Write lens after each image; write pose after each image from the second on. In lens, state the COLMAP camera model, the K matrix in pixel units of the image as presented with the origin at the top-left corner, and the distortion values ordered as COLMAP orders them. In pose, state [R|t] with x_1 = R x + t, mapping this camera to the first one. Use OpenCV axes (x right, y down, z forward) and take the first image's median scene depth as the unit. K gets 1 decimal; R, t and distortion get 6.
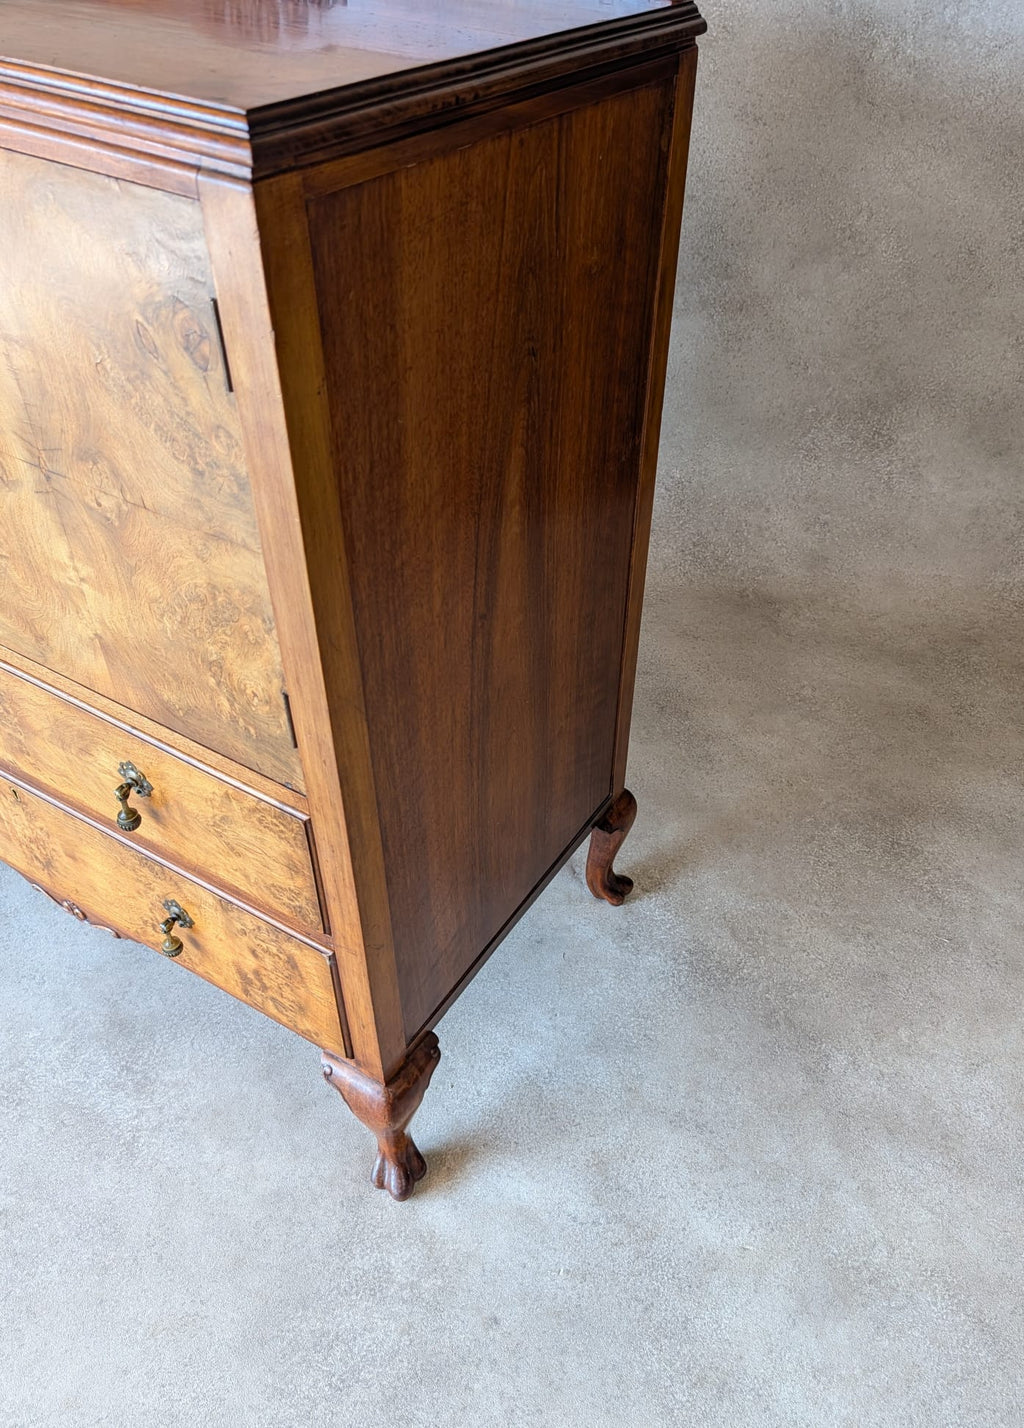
lens RADIAL K [[1085.2, 0, 577.6], [0, 1085.2, 754.7], [0, 0, 1]] dist [0.006810, -0.002765]
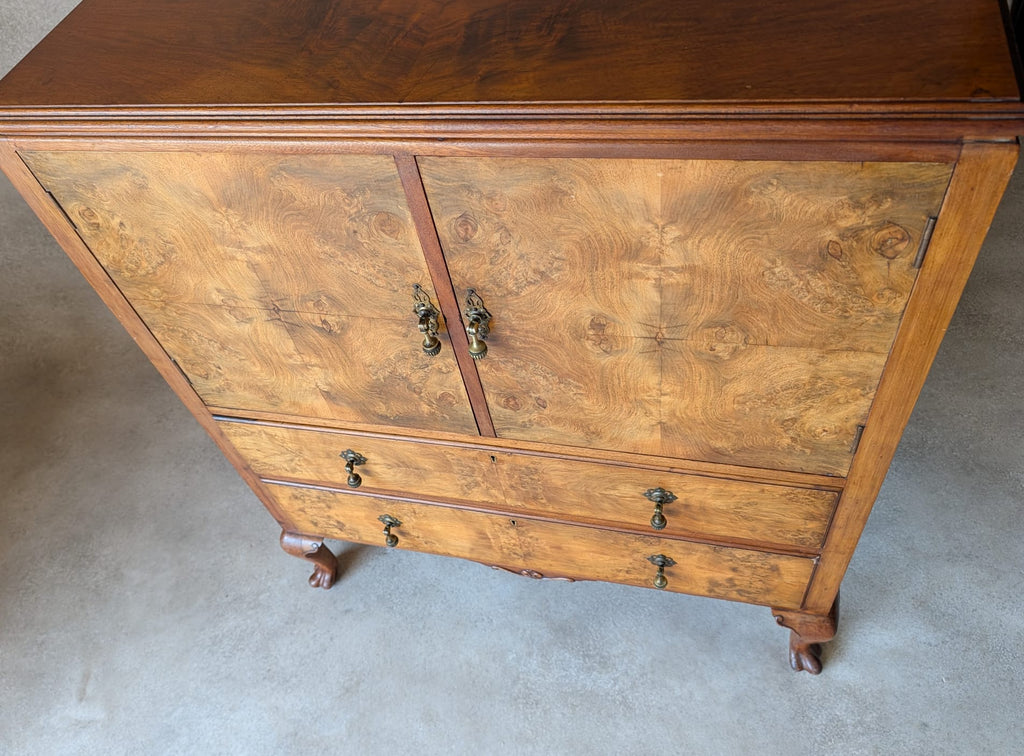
lens RADIAL K [[800.4, 0, 485.3], [0, 800.4, 398.3], [0, 0, 1]] dist [0.006494, -0.010719]
pose [[0.937755, -0.347297, 0.000199, -0.512658], [0.342898, 0.925967, 0.158136, -0.303359], [-0.055105, -0.148225, 0.987417, -0.008294]]
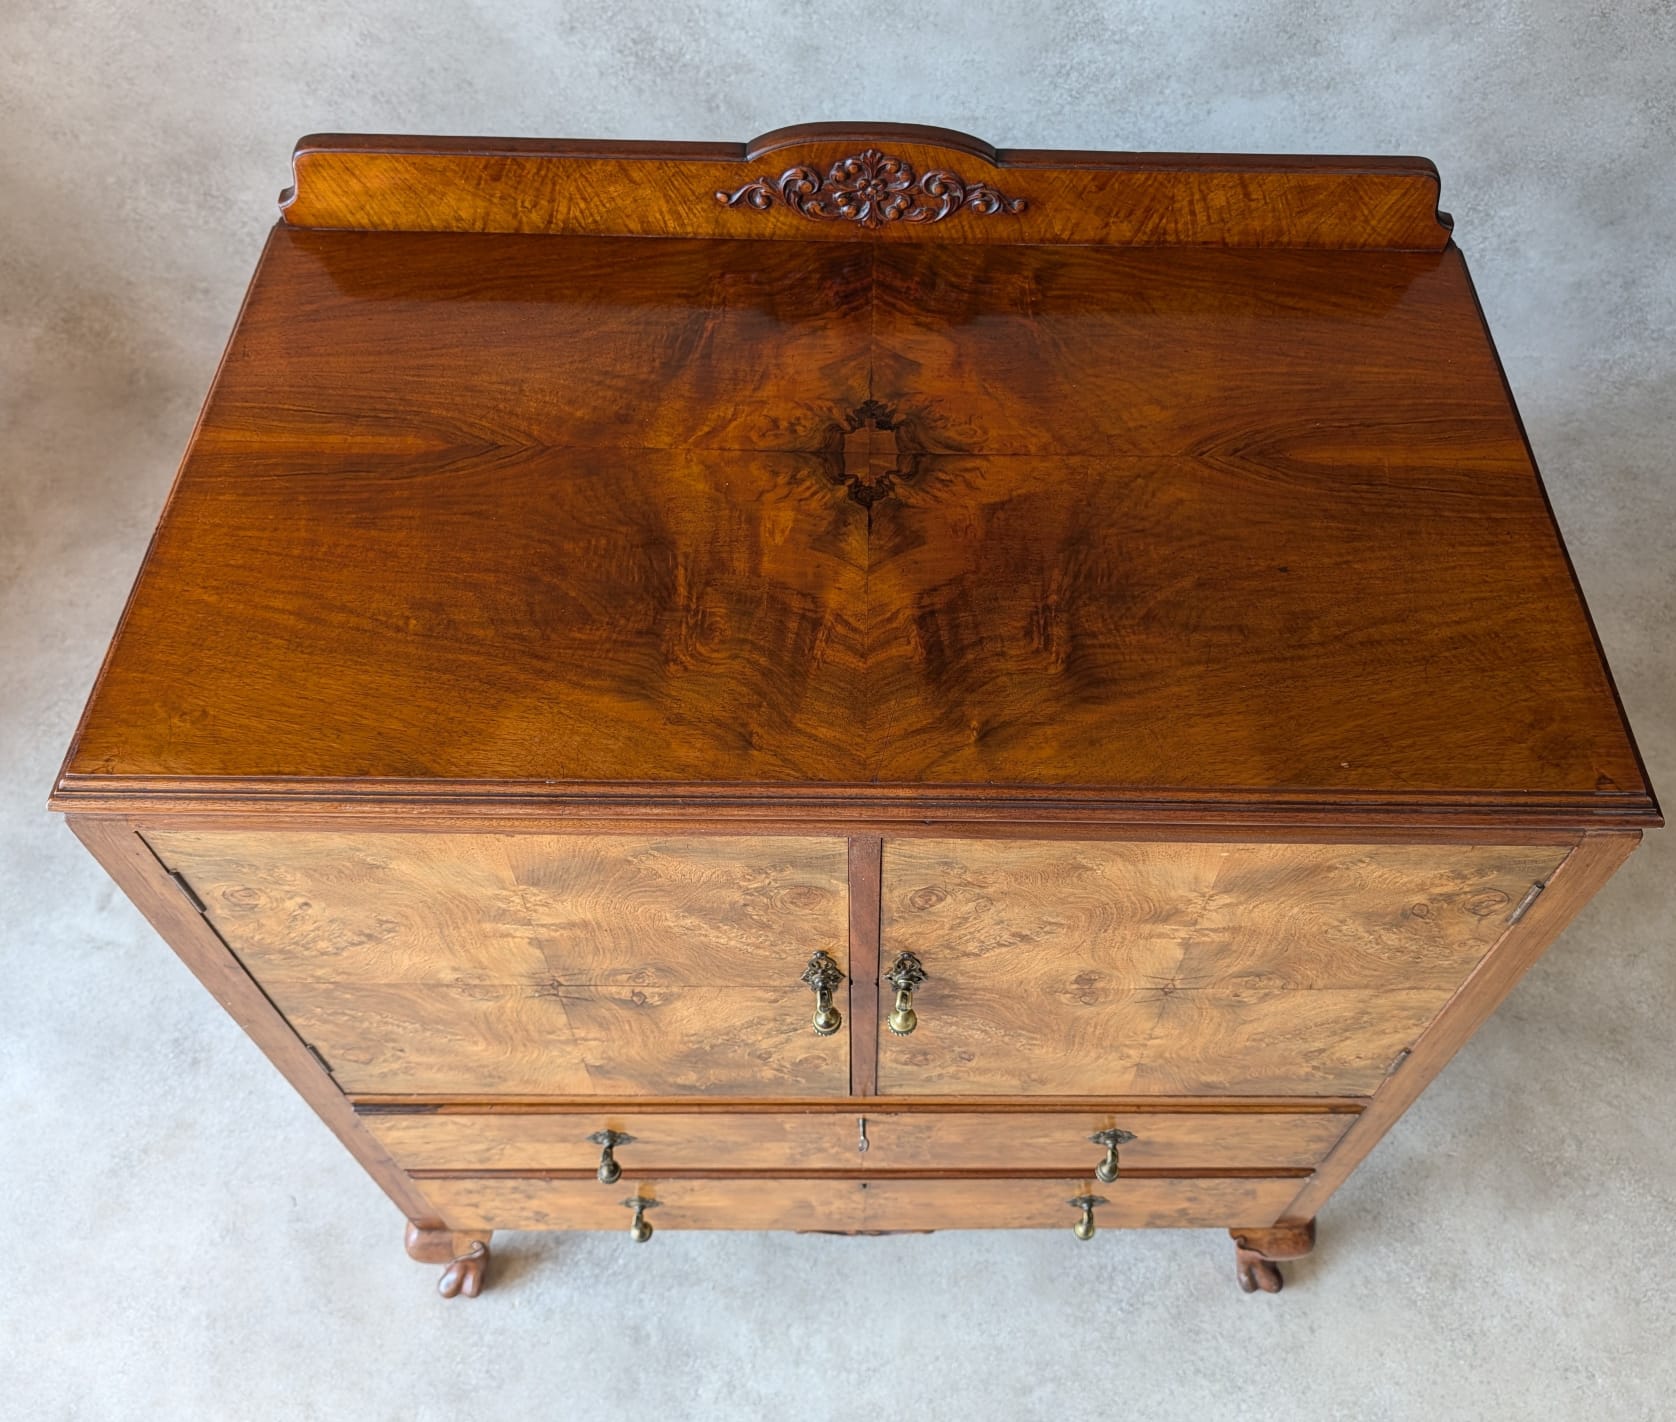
lens RADIAL K [[1483.4, 0, 907.3], [0, 1483.4, 651.1], [0, 0, 1]] dist [0.003150, -0.011493]
pose [[0.860113, -0.424322, 0.283117, -0.668968], [0.354066, 0.896159, 0.267463, -0.695503], [-0.367208, -0.129806, 0.921037, -0.085731]]
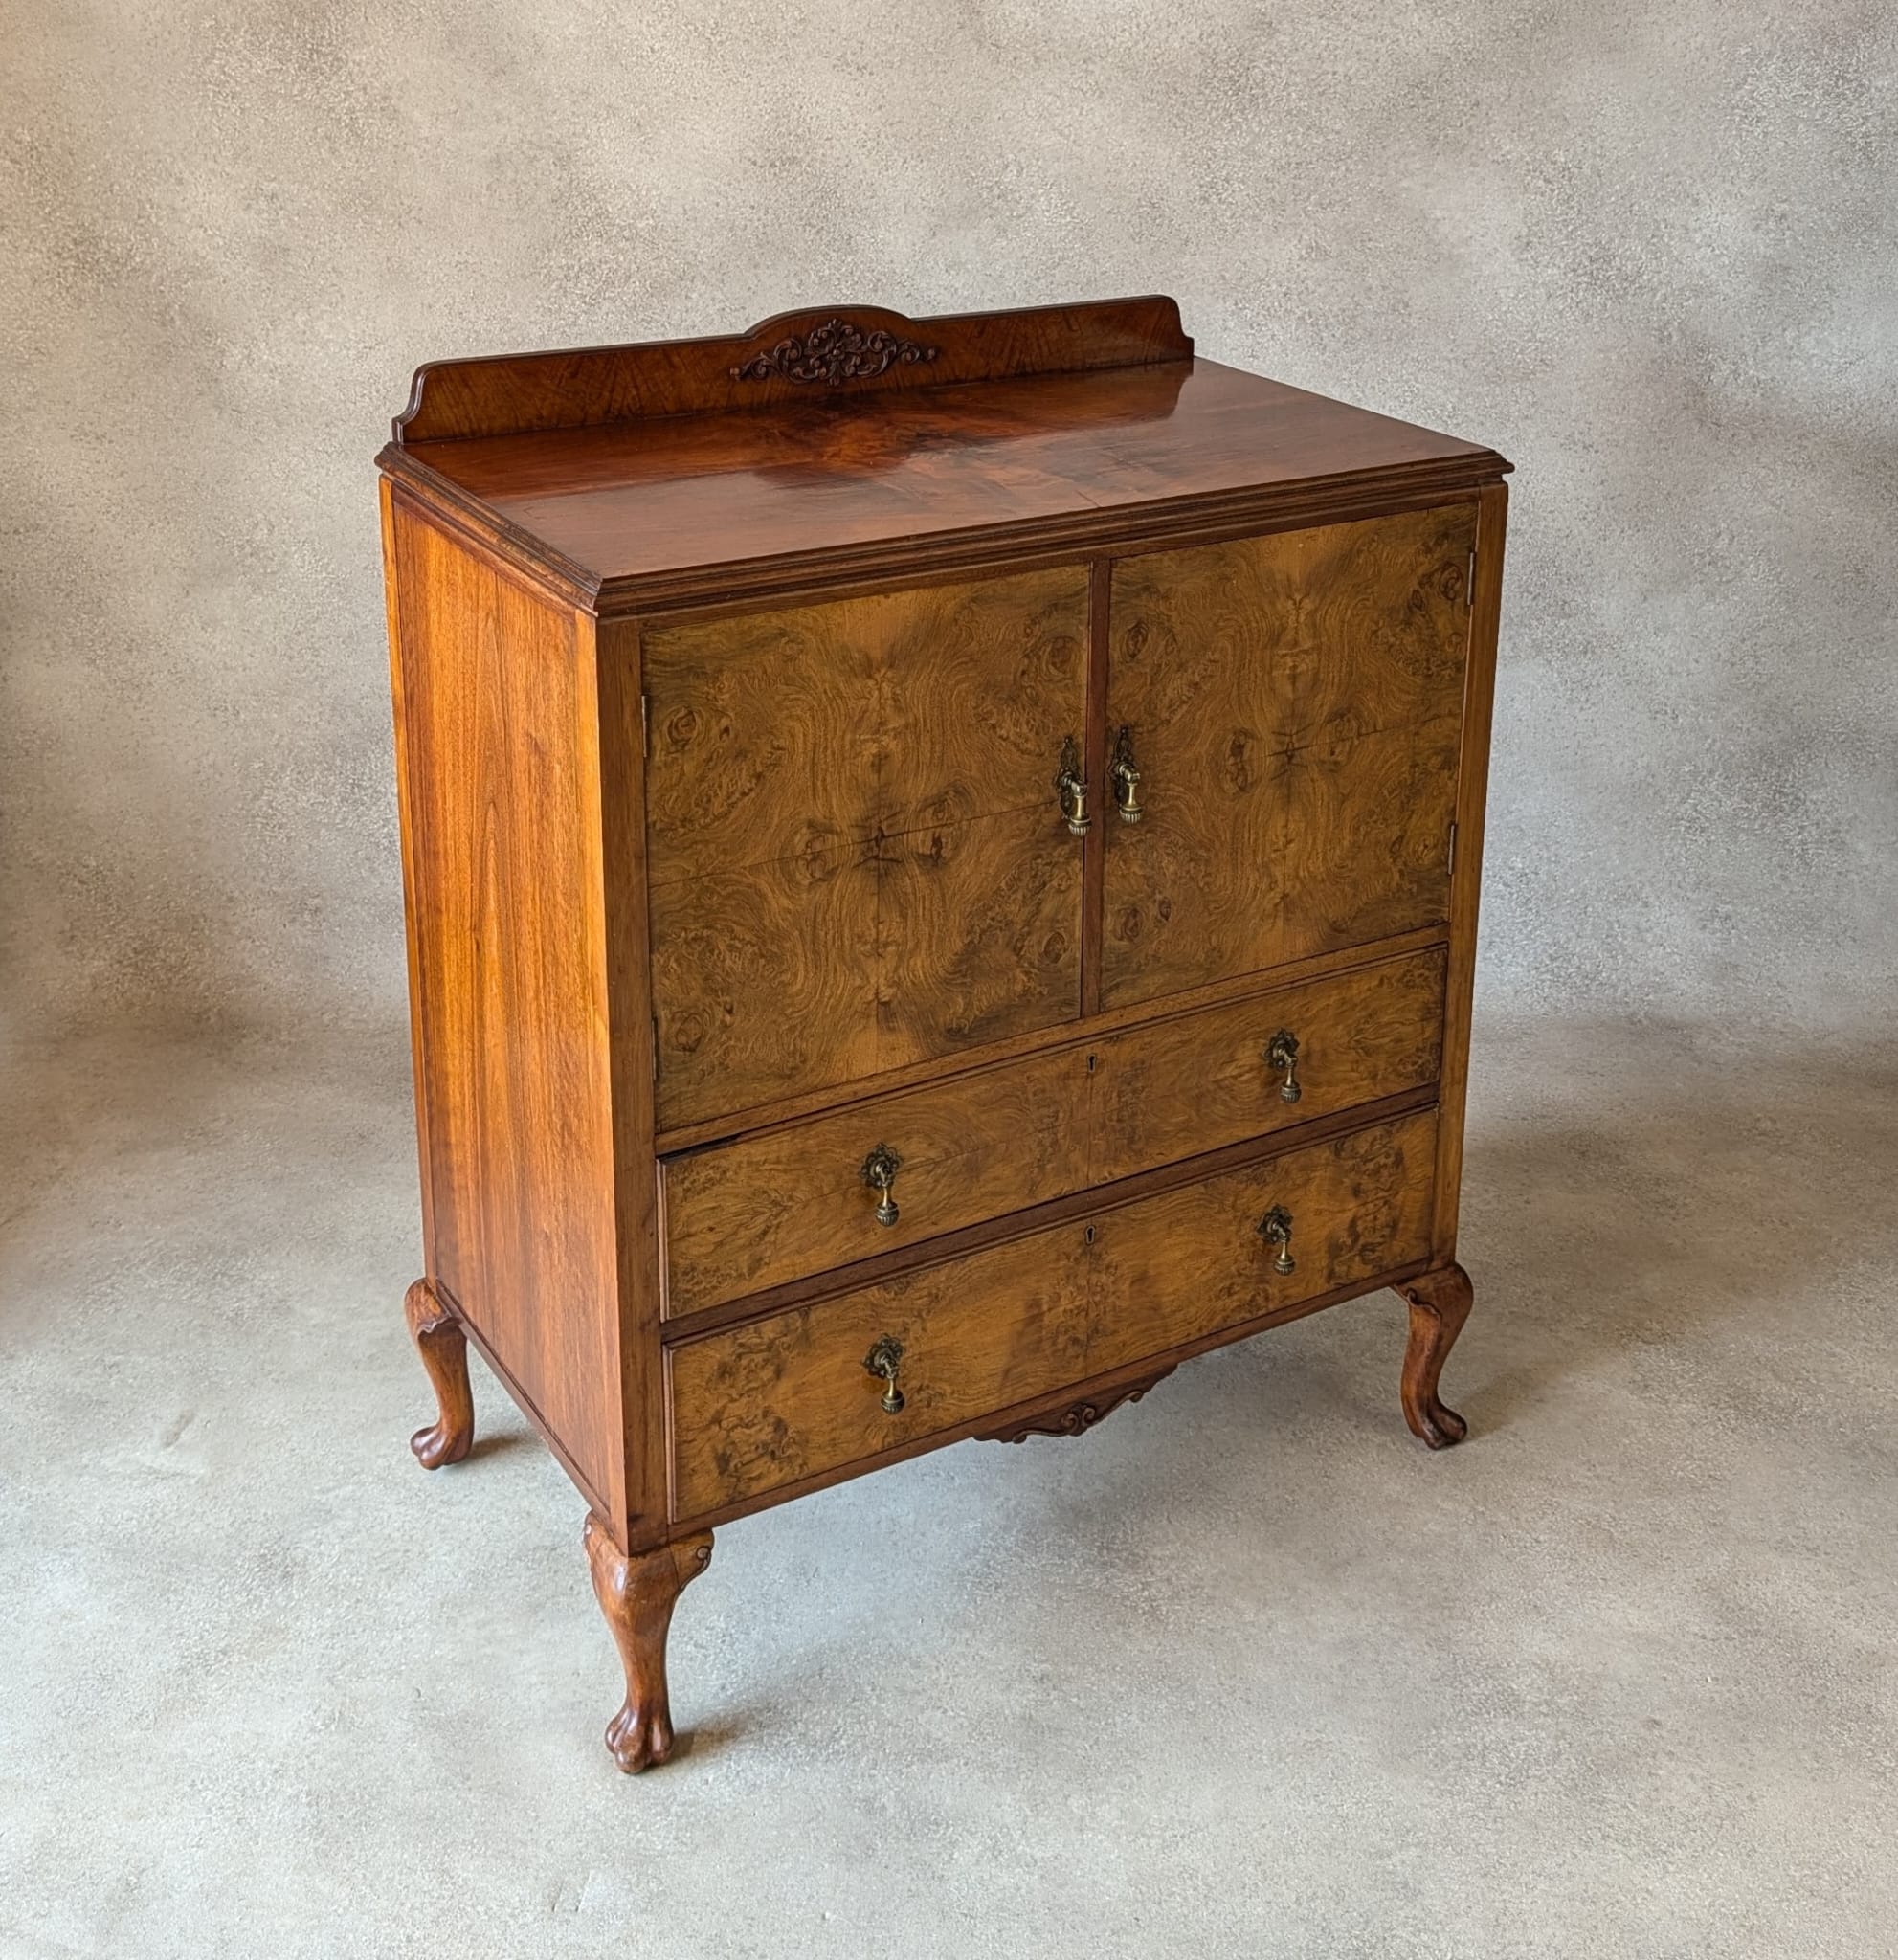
lens RADIAL K [[2590.0, 0, 1071.1], [0, 2590.0, 592.9], [0, 0, 1]] dist [0.163967, -0.550341]
pose [[0.460252, -0.295861, 0.837039, -2.222741], [0.600054, 0.798537, -0.047692, -0.298324], [-0.654296, 0.524219, 0.545061, -0.437141]]
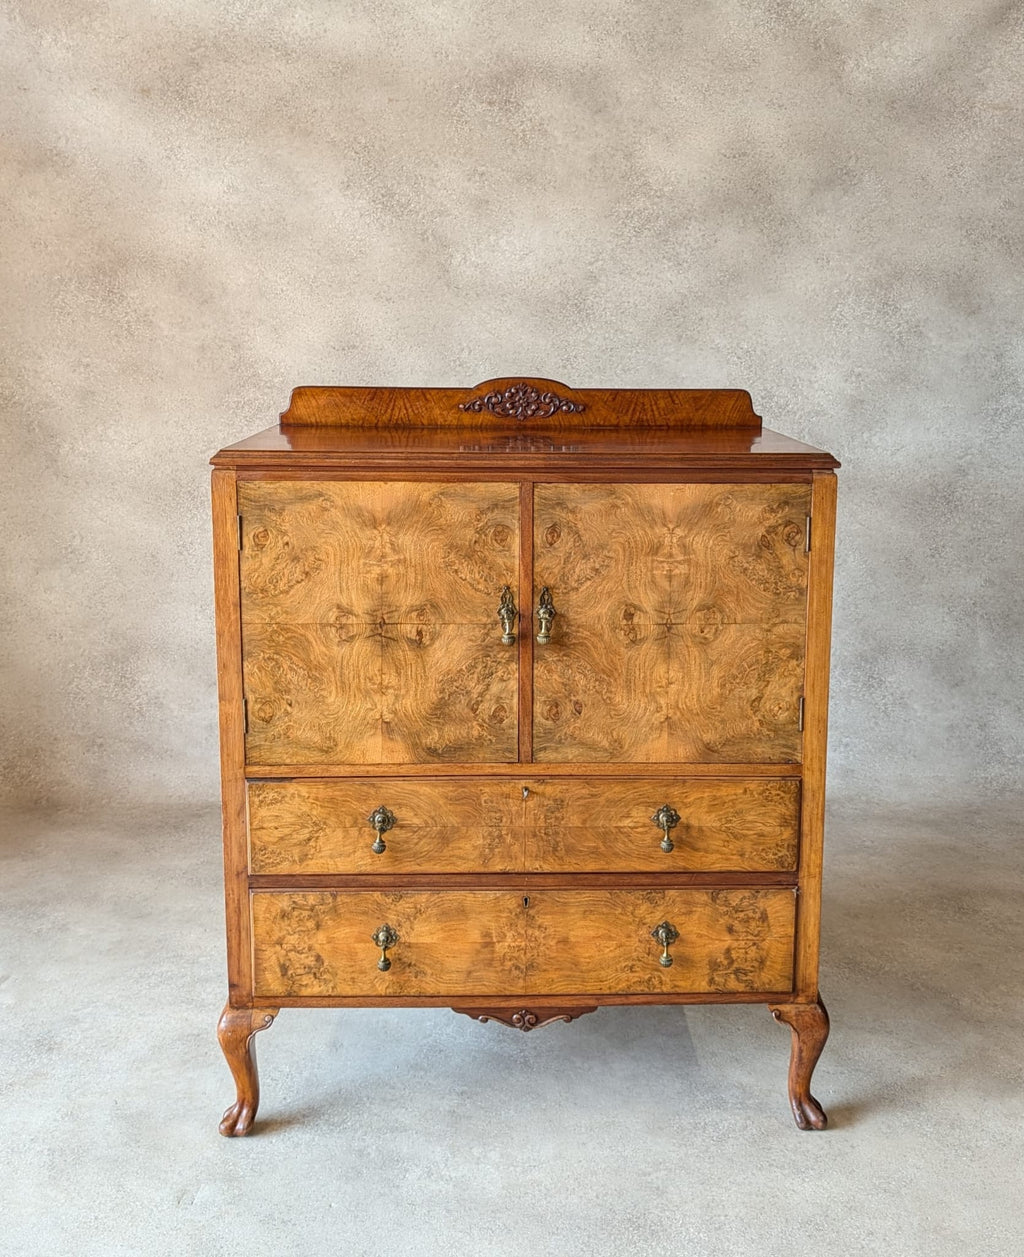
lens RADIAL K [[1320.4, 0, 542.0], [0, 1320.4, 534.0], [0, 0, 1]] dist [0.123925, -0.396581]
pose [[0.848144, -0.123536, 0.515161, -1.412332], [0.381161, 0.817656, -0.431456, 0.429331], [-0.367925, 0.562296, 0.740577, -0.643648]]
